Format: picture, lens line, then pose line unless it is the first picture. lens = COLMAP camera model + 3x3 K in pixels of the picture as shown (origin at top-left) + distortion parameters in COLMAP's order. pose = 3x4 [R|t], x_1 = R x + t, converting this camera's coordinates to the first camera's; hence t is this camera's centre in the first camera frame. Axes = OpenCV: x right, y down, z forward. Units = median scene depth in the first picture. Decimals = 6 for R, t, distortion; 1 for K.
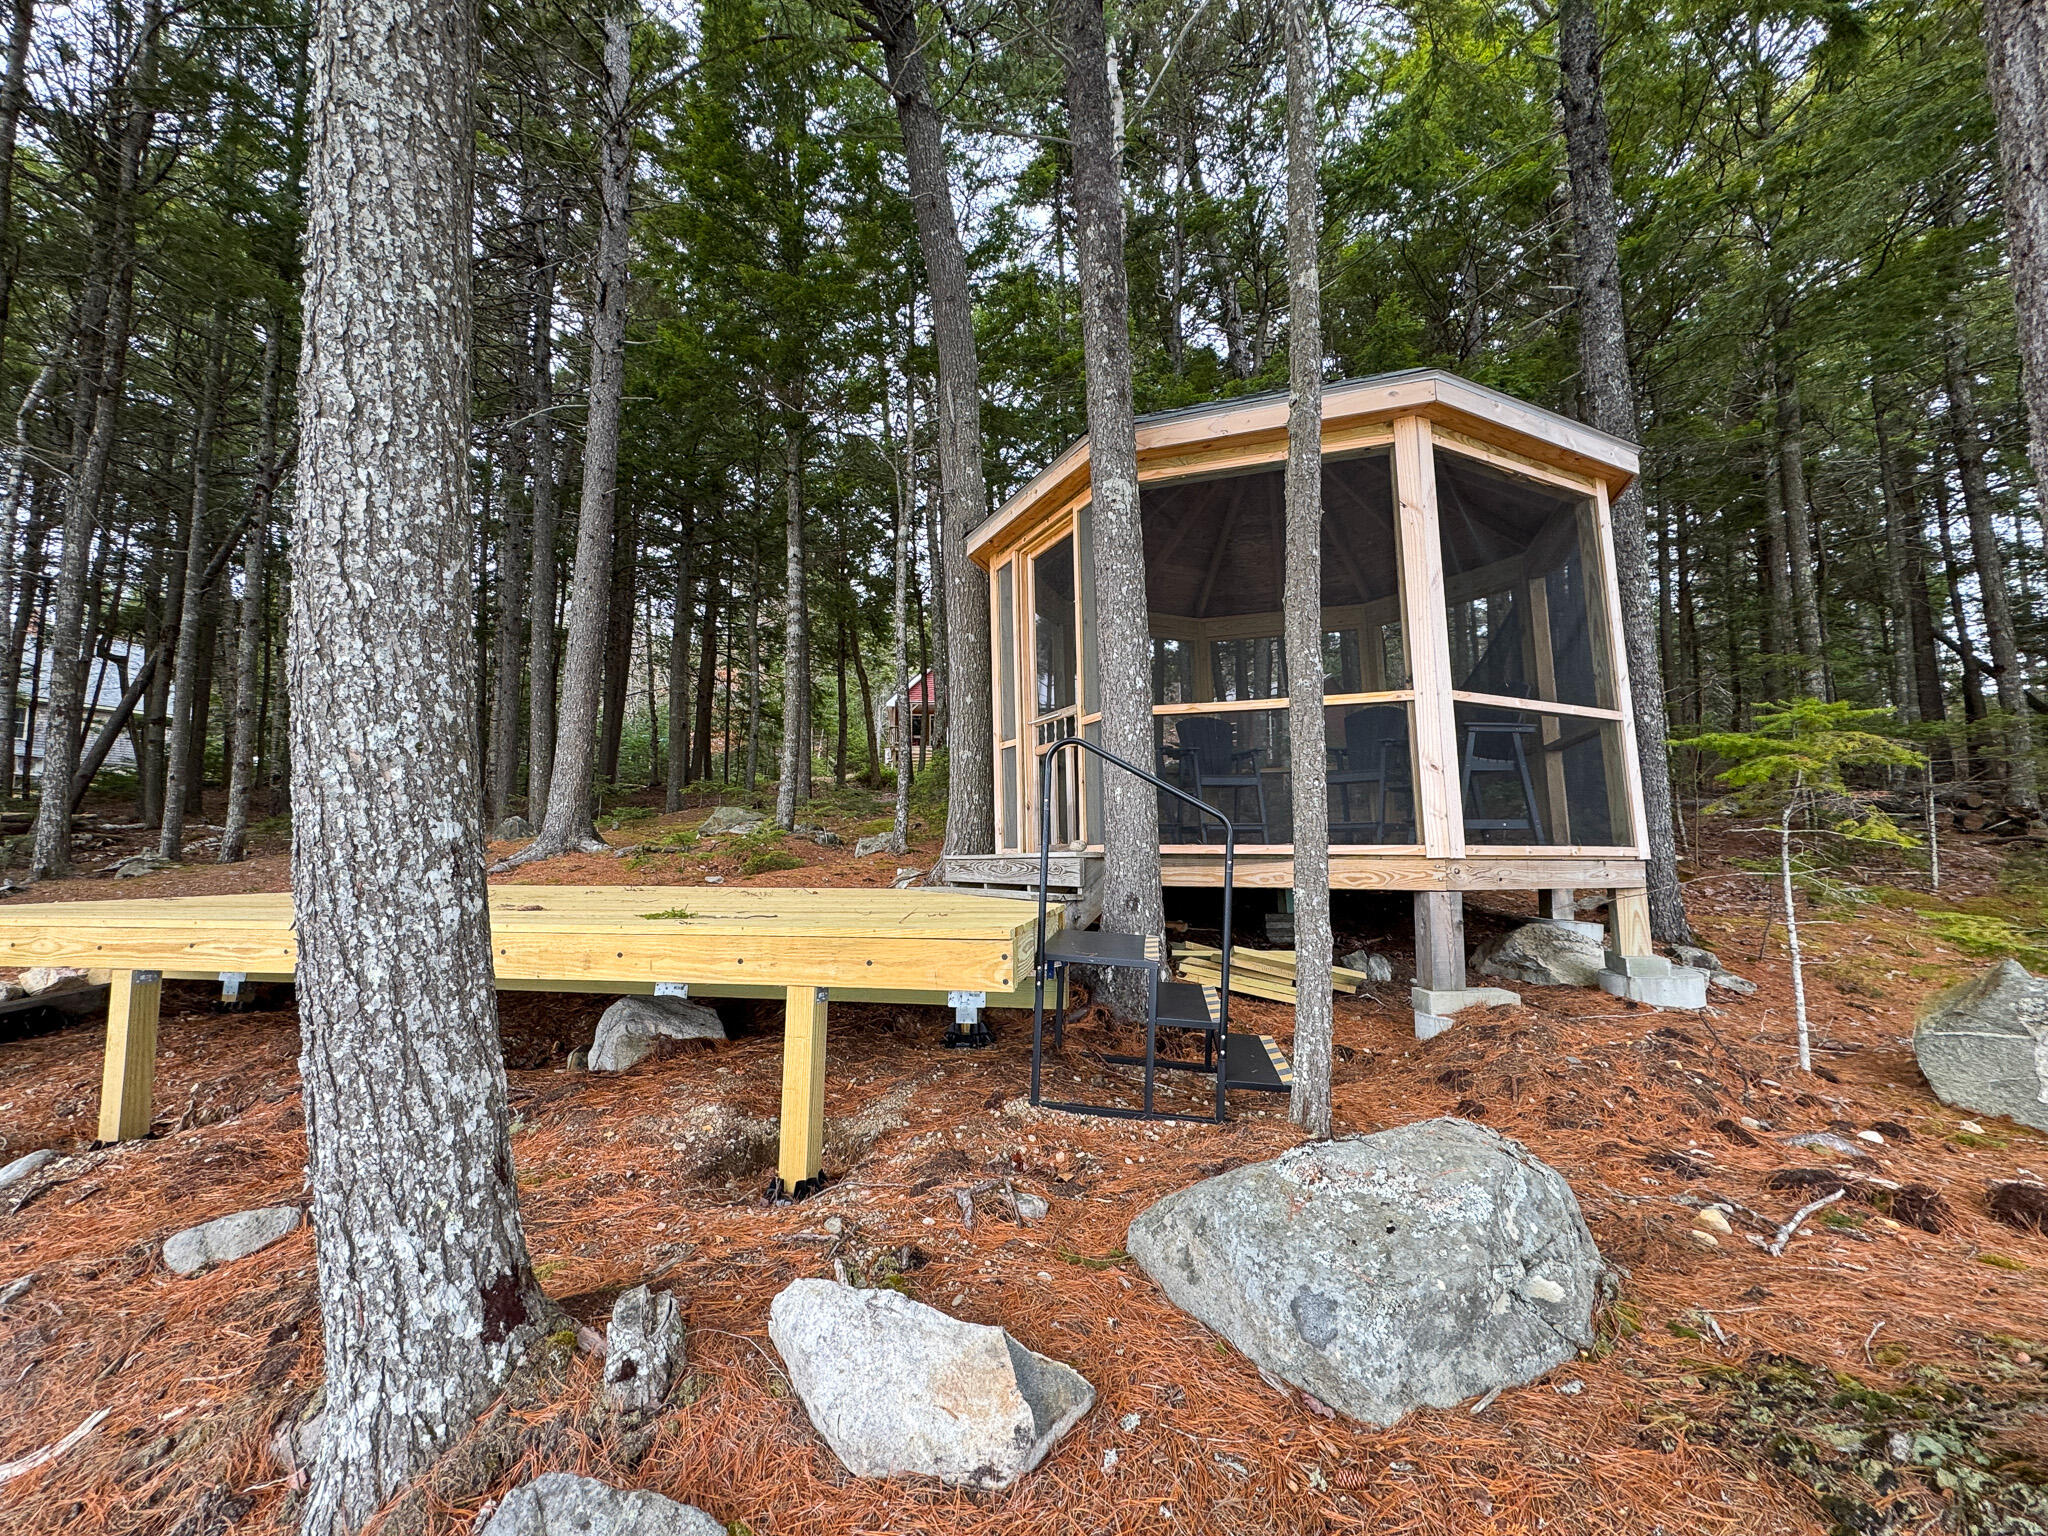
lens RADIAL K [[827.8, 0, 1017.2], [0, 827.8, 764.5], [0, 0, 1]] dist [-0.001516, 0.000018]
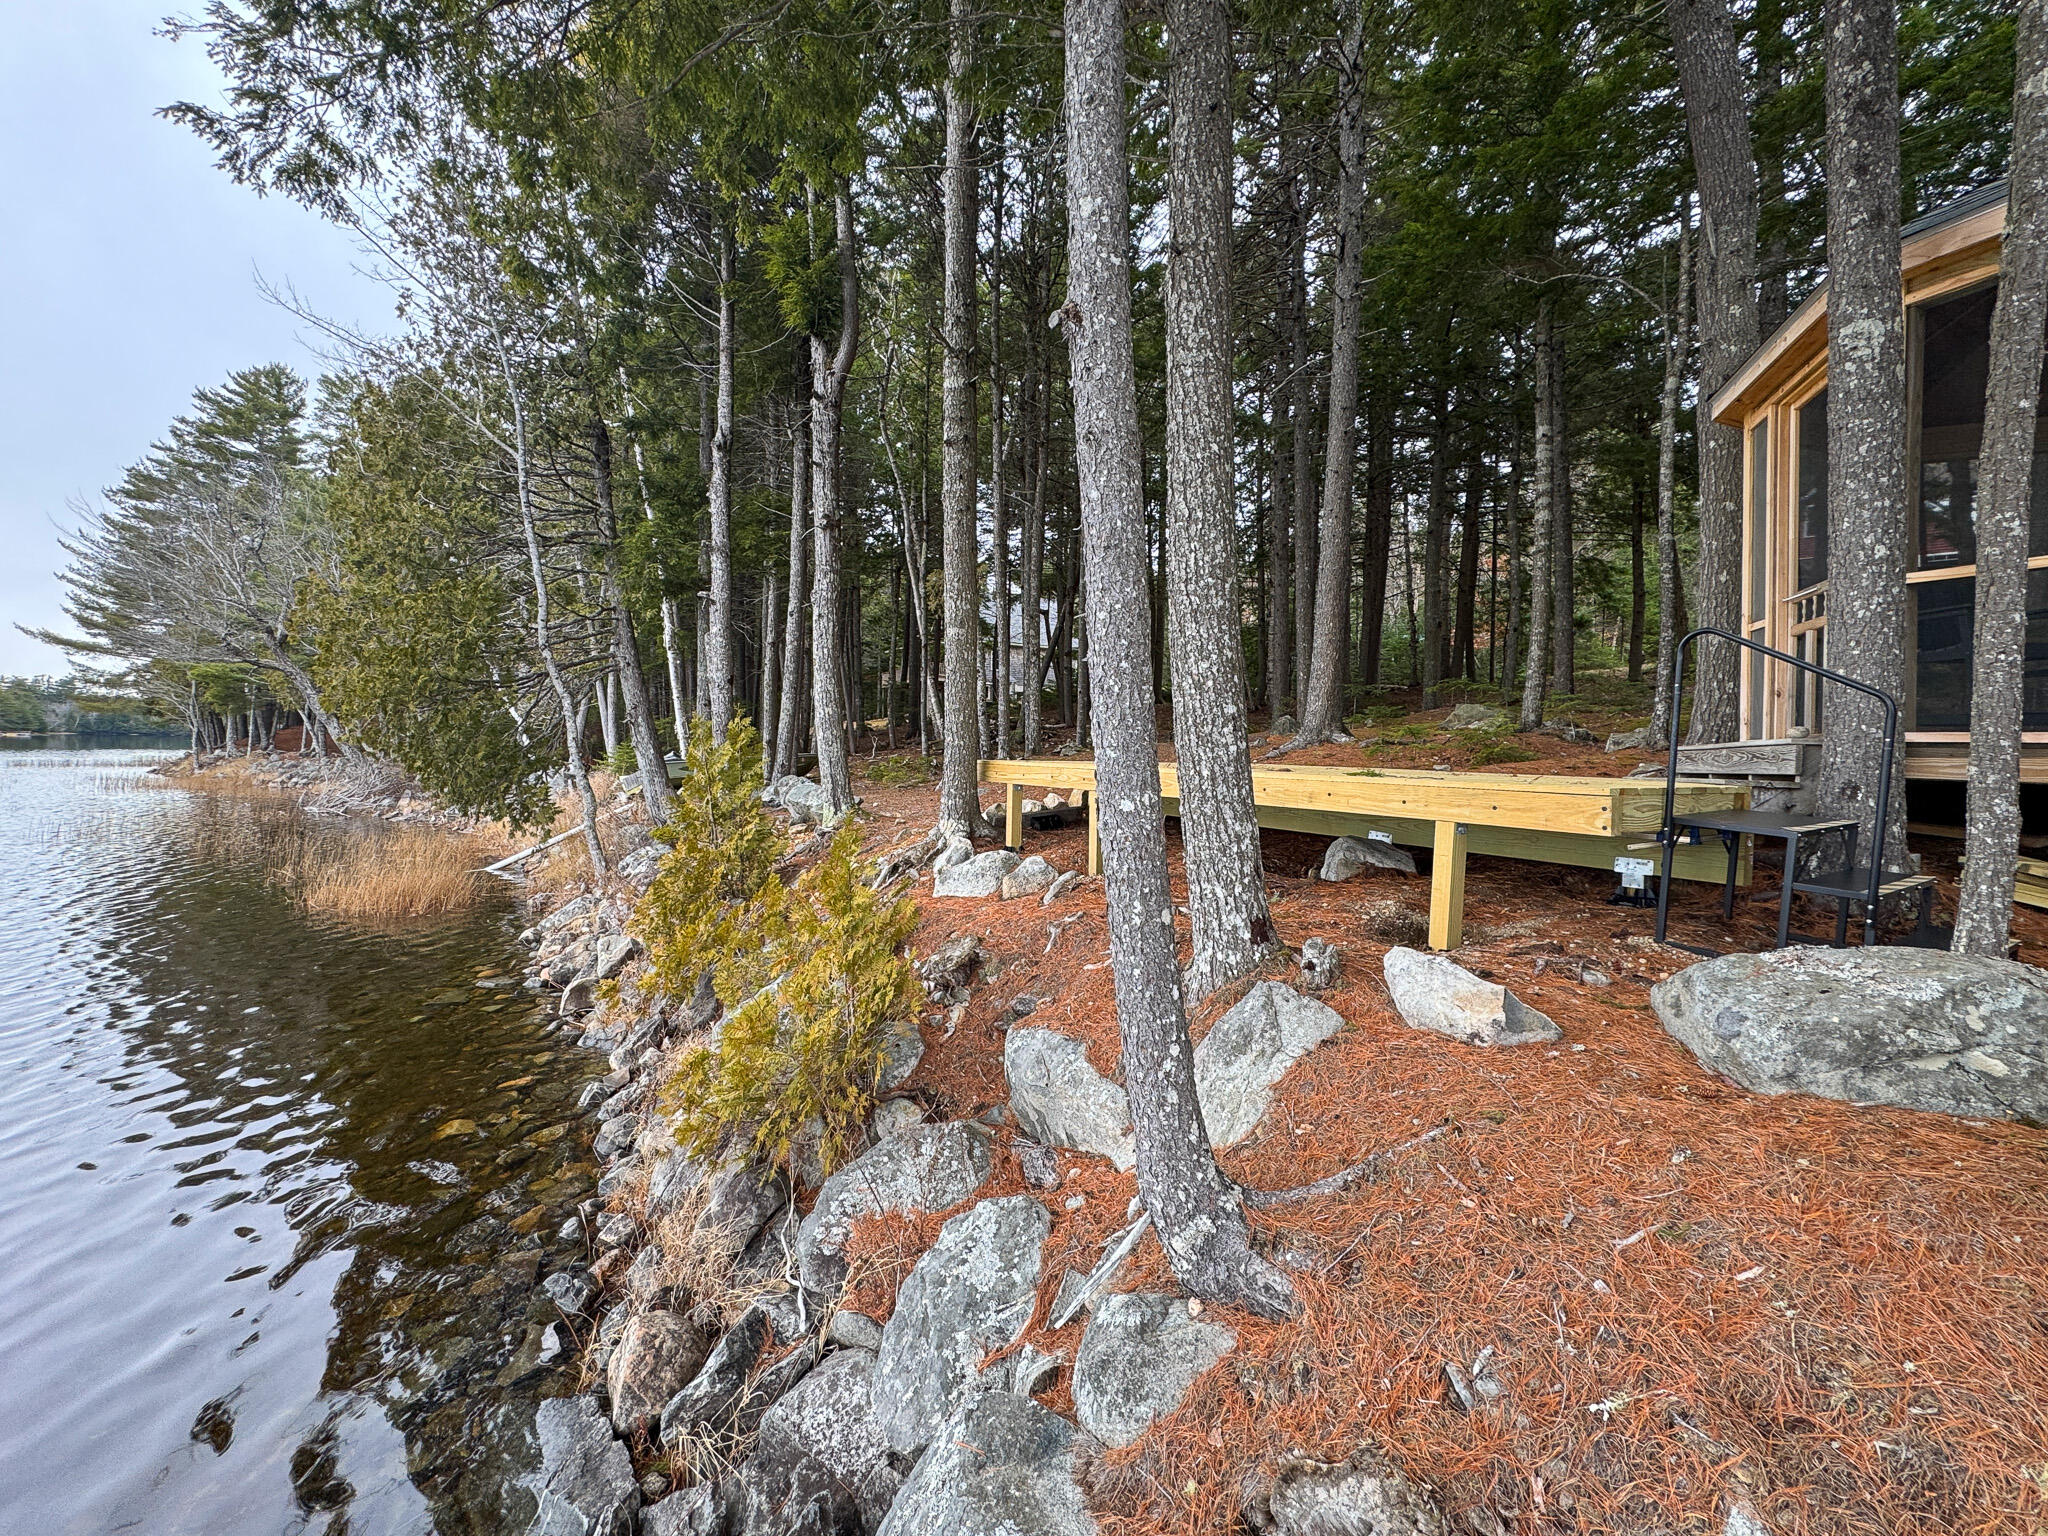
lens RADIAL K [[827.8, 0, 1017.2], [0, 827.8, 764.5], [0, 0, 1]] dist [-0.001516, 0.000018]
pose [[0.648835, 0.036147, -0.760070, 0.243465], [0.054452, 0.994105, 0.093760, -0.003496], [0.758979, -0.102222, 0.643041, -0.336930]]
